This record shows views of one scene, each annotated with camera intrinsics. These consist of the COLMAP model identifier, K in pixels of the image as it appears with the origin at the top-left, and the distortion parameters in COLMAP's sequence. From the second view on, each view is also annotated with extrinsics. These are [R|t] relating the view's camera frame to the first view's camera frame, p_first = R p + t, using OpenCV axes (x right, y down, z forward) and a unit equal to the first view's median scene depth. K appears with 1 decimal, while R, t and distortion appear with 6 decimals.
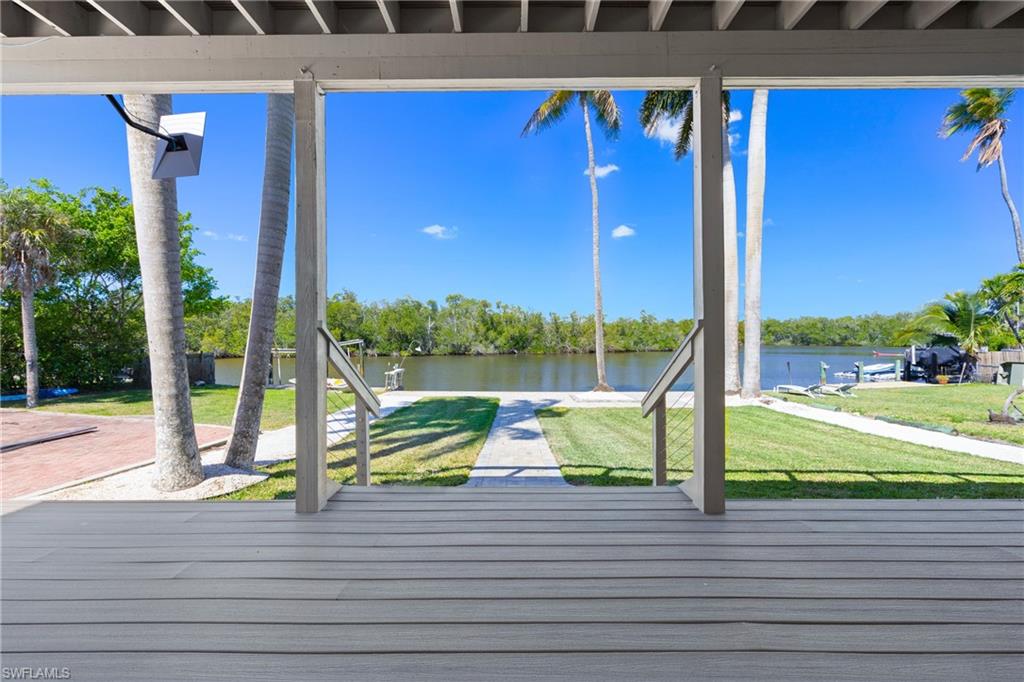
lens RADIAL K [[415.1, 0, 512.0], [0, 415.1, 341.0], [0, 0, 1]] dist [-0.002074, 0.000024]
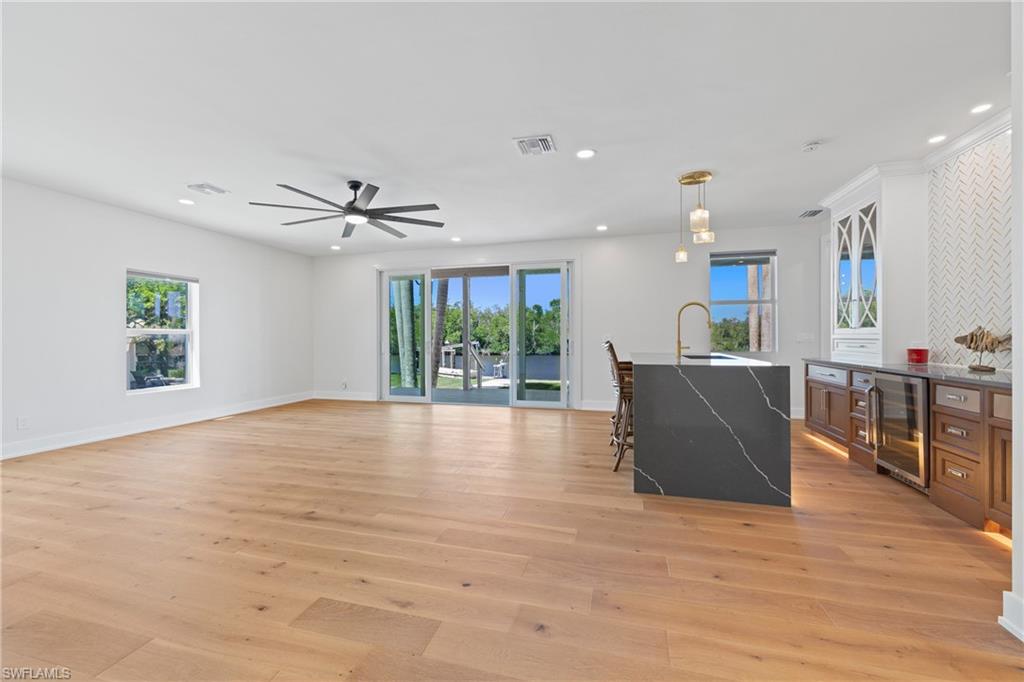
lens RADIAL K [[410.8, 0, 512.5], [0, 410.8, 338.1], [0, 0, 1]] dist [-0.002294, -0.000254]
pose [[0.966067, -0.000237, -0.258290, 0.033690], [-0.001934, 0.999965, -0.008154, -0.001368], [0.258283, 0.008377, 0.966033, -0.095694]]
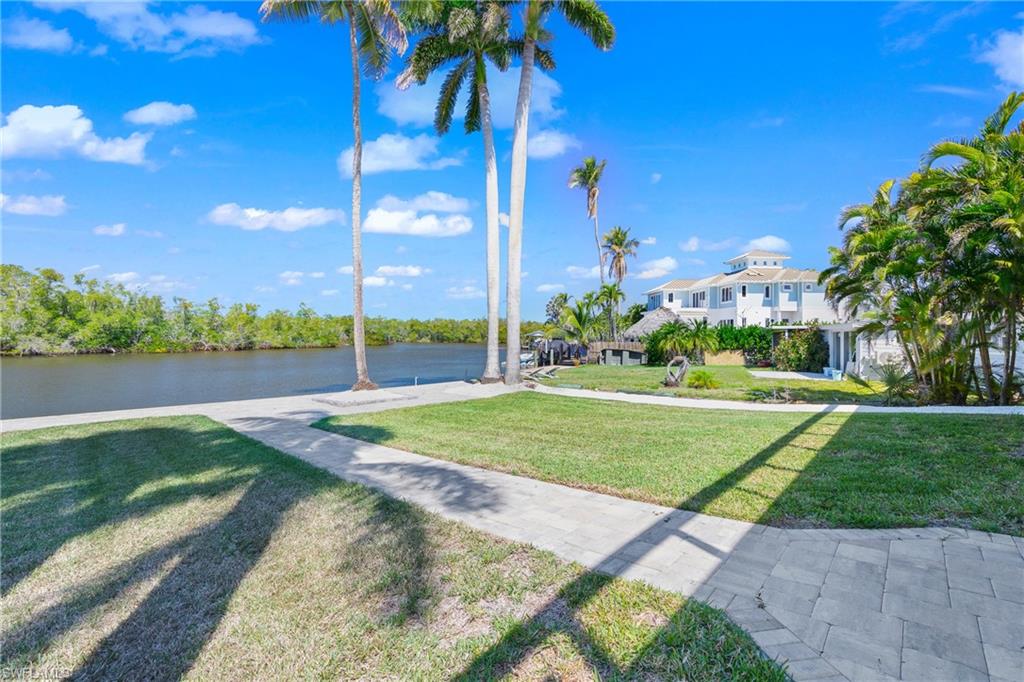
lens RADIAL K [[420.2, 0, 506.4], [0, 420.2, 327.9], [0, 0, 1]] dist [-0.004289, -0.000136]
pose [[0.693695, 0.024606, 0.719848, -0.041519], [-0.004896, 0.999554, -0.029448, 0.006712], [-0.720252, 0.016904, 0.693506, 0.065011]]
